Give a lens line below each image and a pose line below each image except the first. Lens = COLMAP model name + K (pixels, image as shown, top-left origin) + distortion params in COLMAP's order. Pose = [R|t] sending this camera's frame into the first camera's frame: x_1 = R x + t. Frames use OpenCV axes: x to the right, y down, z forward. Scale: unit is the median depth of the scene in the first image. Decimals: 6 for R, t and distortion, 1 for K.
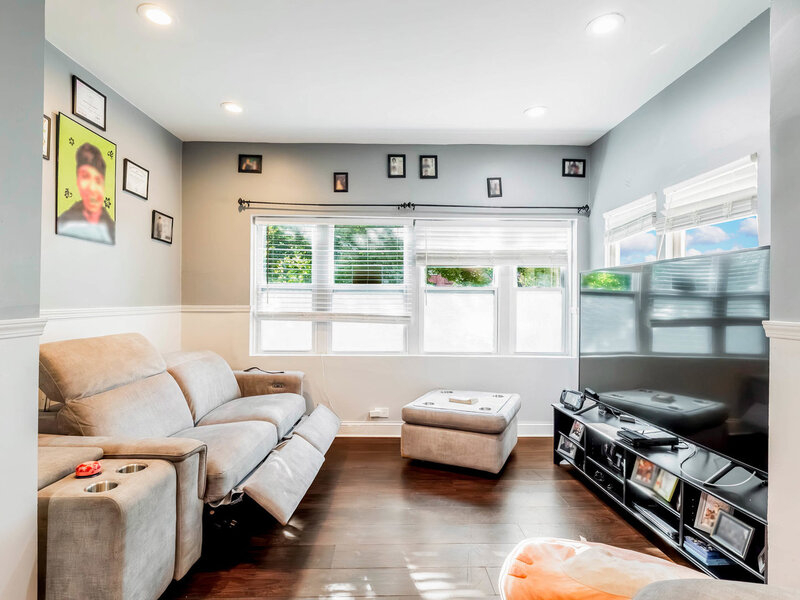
lens RADIAL K [[443.0, 0, 399.9], [0, 443.0, 300.7], [0, 0, 1]] dist [0.006004, -0.002747]
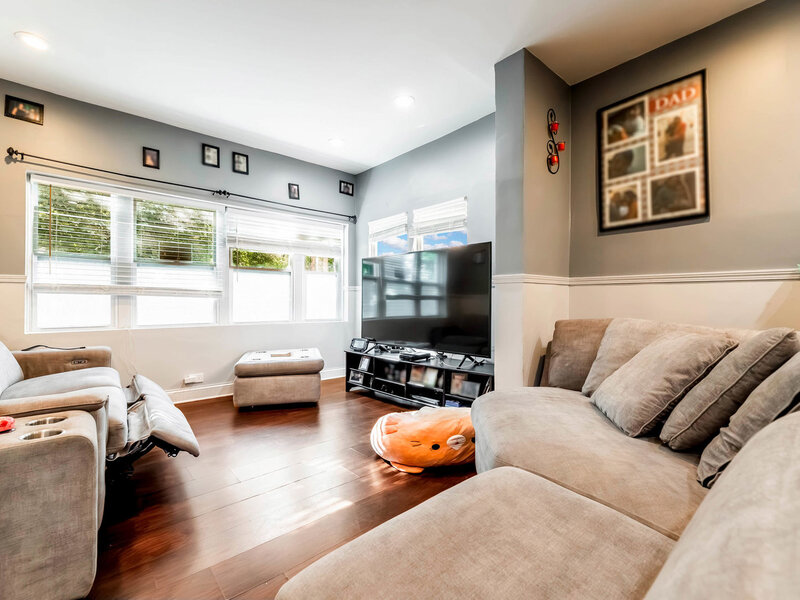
lens RADIAL K [[362.8, 0, 400.0], [0, 362.8, 298.4], [0, 0, 1]] dist [0.012177, -0.001541]
pose [[0.770432, -0.003290, 0.637514, -0.229443], [0.002456, 0.999995, 0.002193, 0.055850], [-0.637518, -0.000124, 0.770436, -0.013631]]
